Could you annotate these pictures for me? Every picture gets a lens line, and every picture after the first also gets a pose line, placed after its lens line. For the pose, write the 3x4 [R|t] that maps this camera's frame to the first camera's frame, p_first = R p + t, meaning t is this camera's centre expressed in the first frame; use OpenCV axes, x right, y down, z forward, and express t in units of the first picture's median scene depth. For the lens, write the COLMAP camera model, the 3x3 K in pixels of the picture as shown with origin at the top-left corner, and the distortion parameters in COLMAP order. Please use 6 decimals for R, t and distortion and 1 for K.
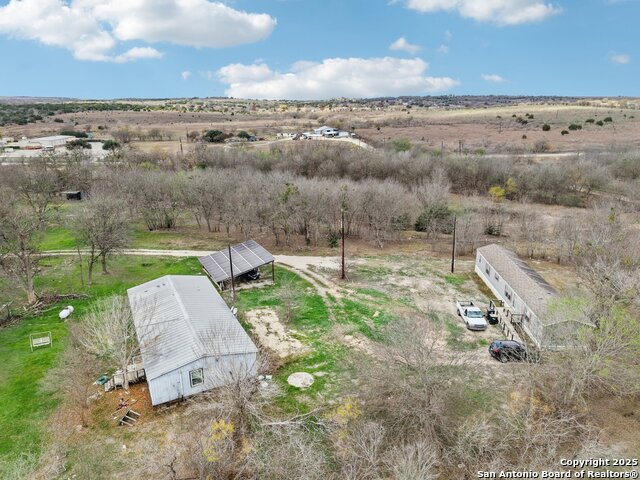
lens RADIAL K [[446.1, 0, 320.0], [0, 446.1, 240.0], [0, 0, 1]] dist [0.044928, -0.058054]
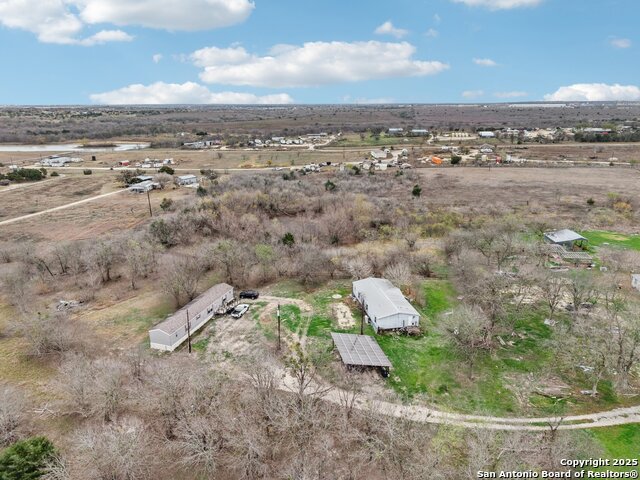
lens RADIAL K [[446.1, 0, 320.0], [0, 446.1, 240.0], [0, 0, 1]] dist [0.044928, -0.058054]
pose [[-0.959999, -0.077398, 0.269092, -0.073263], [0.089816, 0.825134, 0.557752, -0.169550], [-0.265206, 0.559611, -0.785176, 0.339197]]
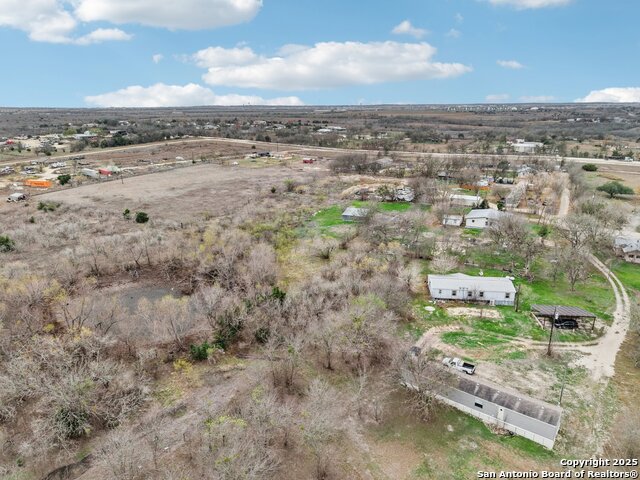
lens RADIAL K [[446.1, 0, 320.0], [0, 446.1, 240.0], [0, 0, 1]] dist [0.044928, -0.058054]
pose [[-0.566777, 0.250148, -0.784977, 0.259238], [-0.237359, 0.862814, 0.446333, -0.119144], [0.788939, 0.439292, -0.429648, 0.165811]]
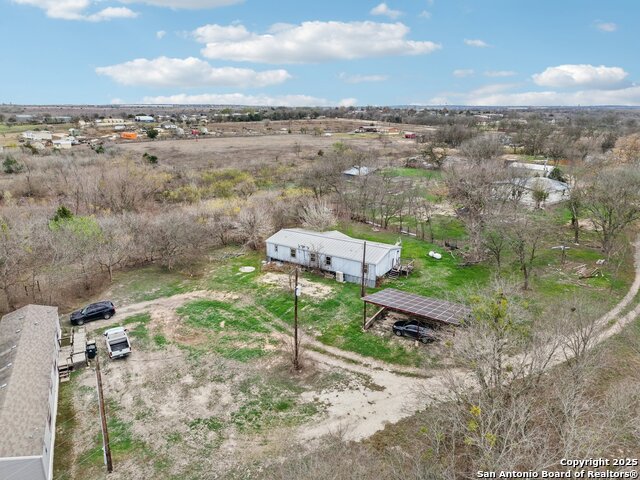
lens RADIAL K [[443.3, 0, 320.0], [0, 443.3, 240.0], [0, 0, 1]] dist [0.076606, -0.127351]
pose [[-0.861021, 0.146363, -0.487054, 0.059081], [-0.155075, 0.836525, 0.525526, -0.079519], [0.484350, 0.528018, -0.697568, 0.257032]]
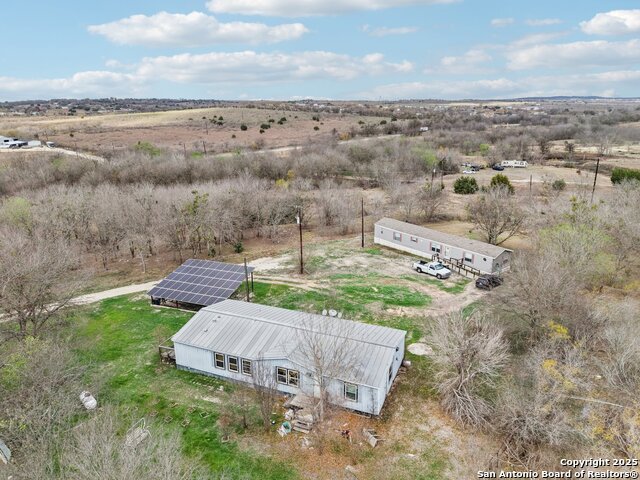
lens RADIAL K [[446.1, 0, 320.0], [0, 446.1, 240.0], [0, 0, 1]] dist [0.044928, -0.058054]
pose [[0.762888, -0.193266, 0.616969, -0.099409], [0.197724, 0.978297, 0.061964, -0.007927], [-0.615555, 0.074718, 0.784544, 0.030553]]
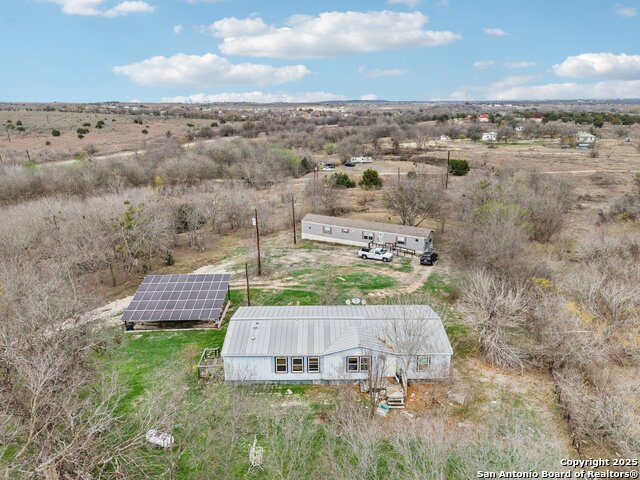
lens RADIAL K [[446.1, 0, 320.0], [0, 446.1, 240.0], [0, 0, 1]] dist [0.044928, -0.058054]
pose [[0.453051, -0.260346, 0.852622, -0.135290], [0.270476, 0.951468, 0.146808, -0.018577], [-0.849463, 0.164102, 0.501480, 0.067838]]
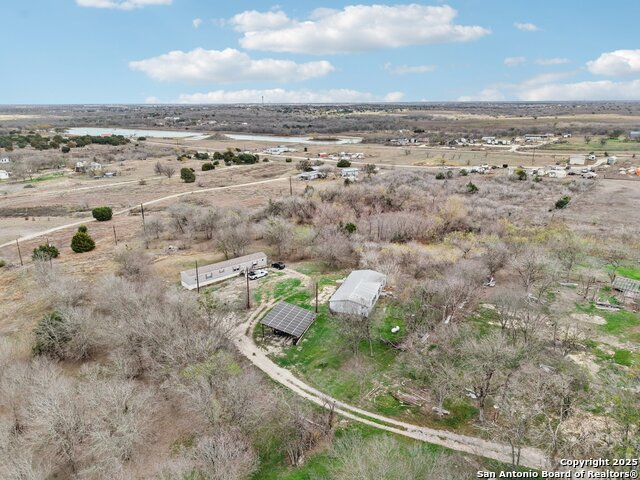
lens RADIAL K [[446.1, 0, 320.0], [0, 446.1, 240.0], [0, 0, 1]] dist [0.044928, -0.058054]
pose [[-0.673227, -0.212999, 0.708093, -0.227618], [0.232004, 0.848411, 0.475787, -0.155553], [-0.702096, 0.484593, -0.521757, 0.288096]]
